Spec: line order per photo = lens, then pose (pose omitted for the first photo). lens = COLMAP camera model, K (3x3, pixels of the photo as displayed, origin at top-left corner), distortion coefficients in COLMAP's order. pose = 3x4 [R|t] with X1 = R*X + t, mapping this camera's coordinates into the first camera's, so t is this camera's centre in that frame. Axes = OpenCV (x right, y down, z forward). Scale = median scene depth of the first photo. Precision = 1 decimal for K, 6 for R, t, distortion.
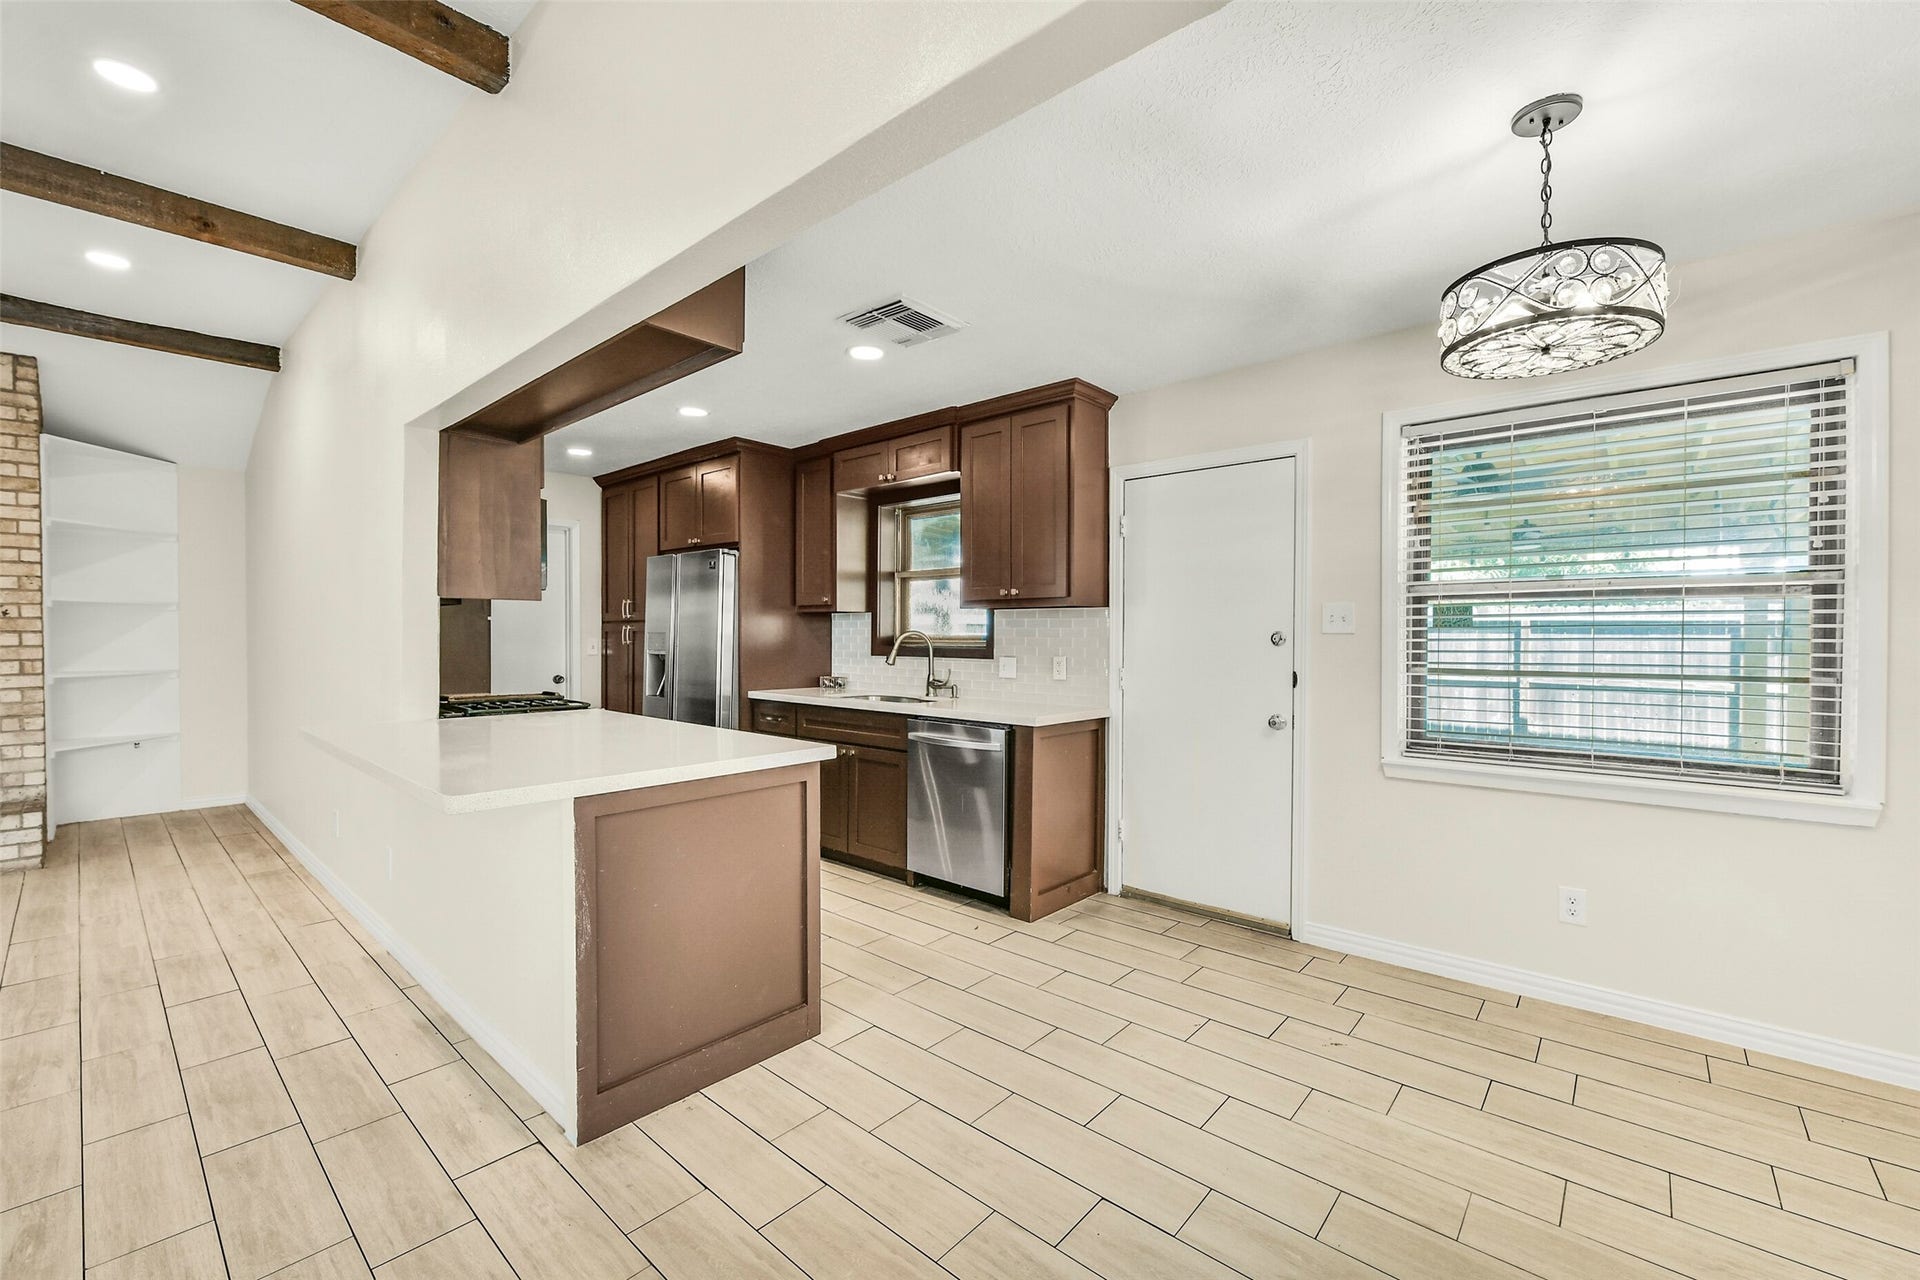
lens RADIAL K [[783.4, 0, 965.9], [0, 783.4, 645.1], [0, 0, 1]] dist [-0.011018, -0.000167]
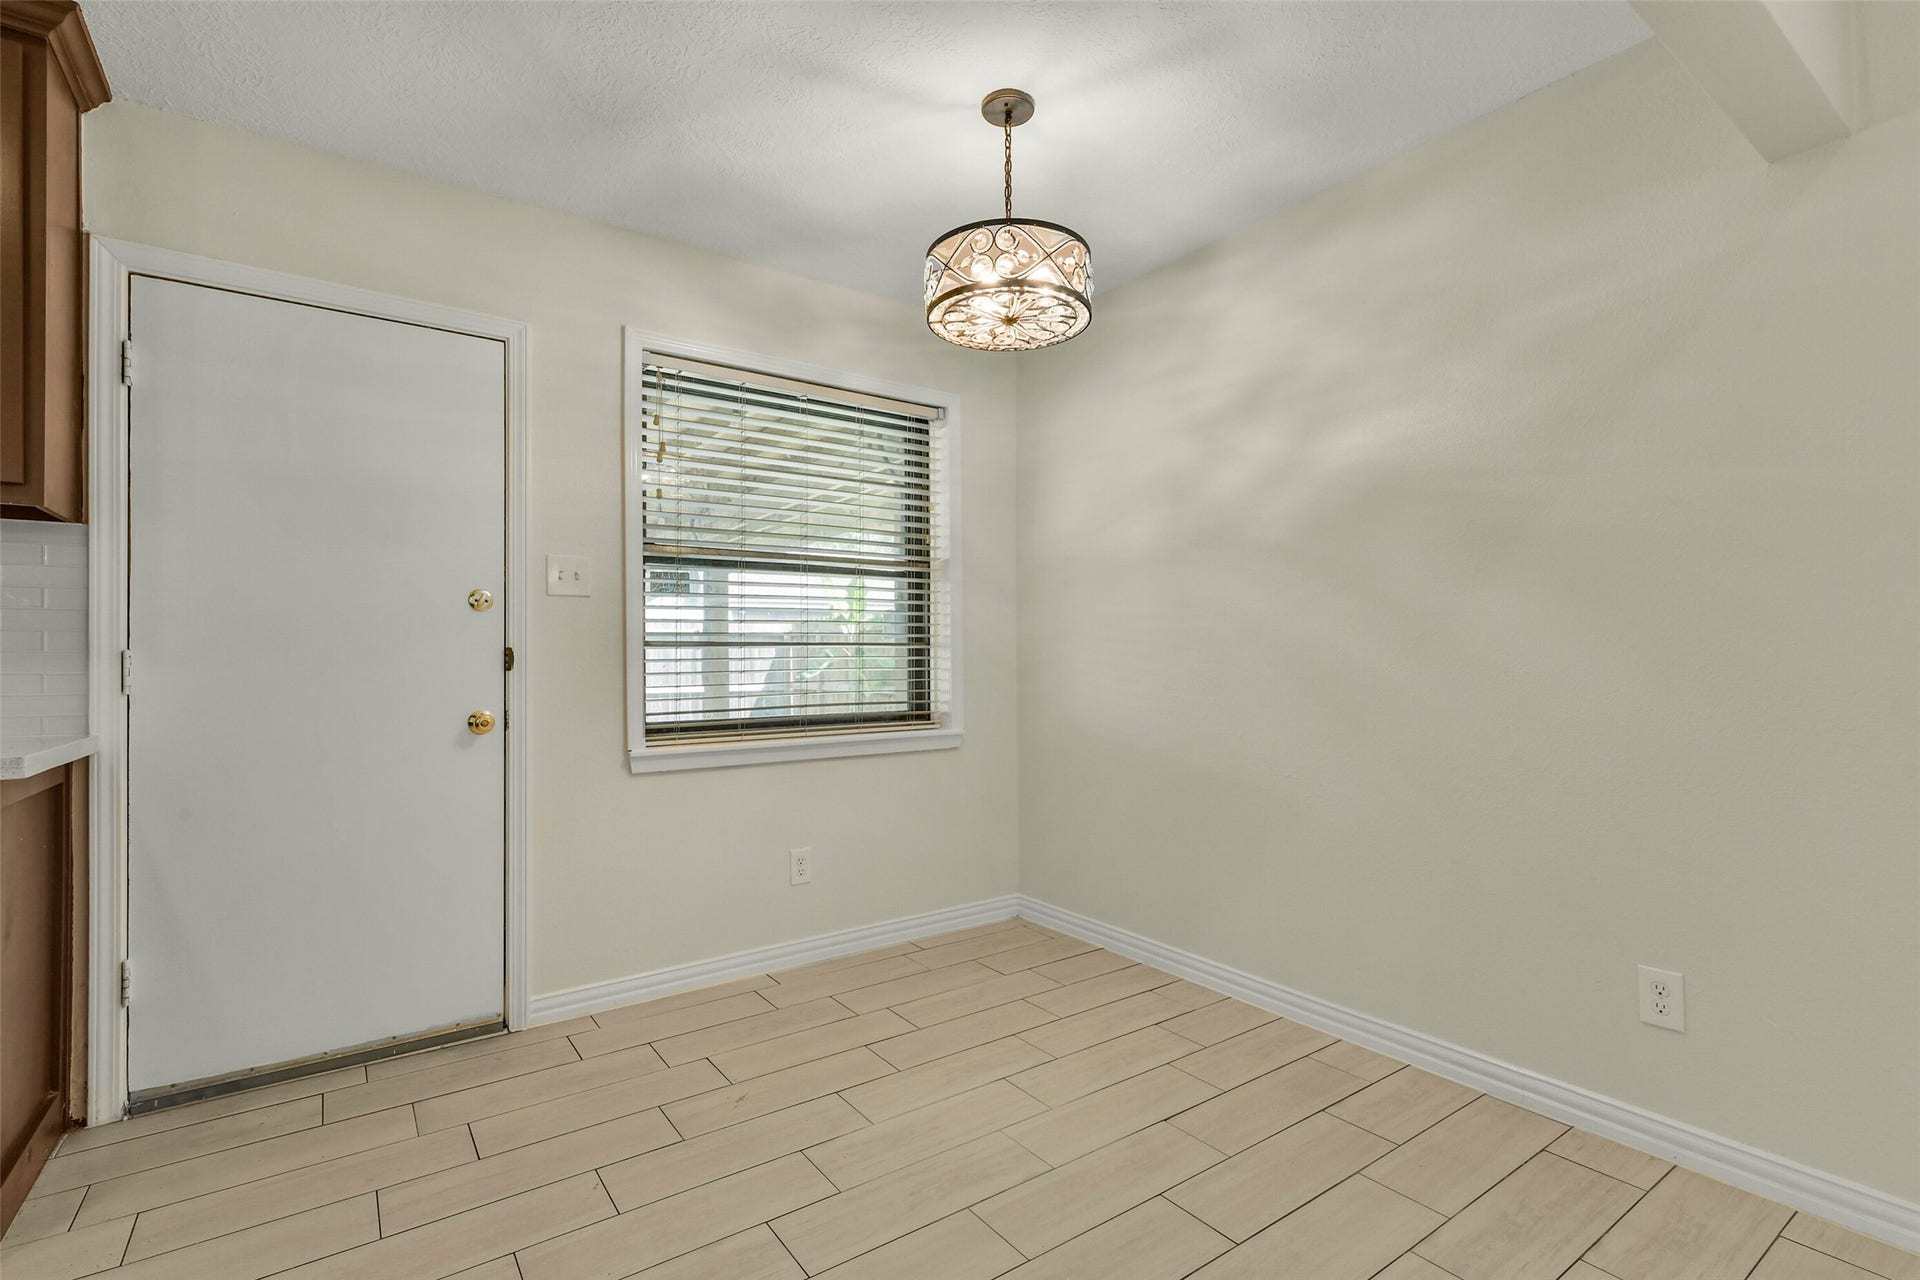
lens RADIAL K [[893.7, 0, 957.3], [0, 893.7, 648.4], [0, 0, 1]] dist [0.000722, -0.000477]
pose [[0.235814, 0.003710, 0.971791, -0.056145], [0.019849, 0.999766, -0.008634, 0.010503], [-0.971595, 0.021325, 0.235685, 0.088505]]
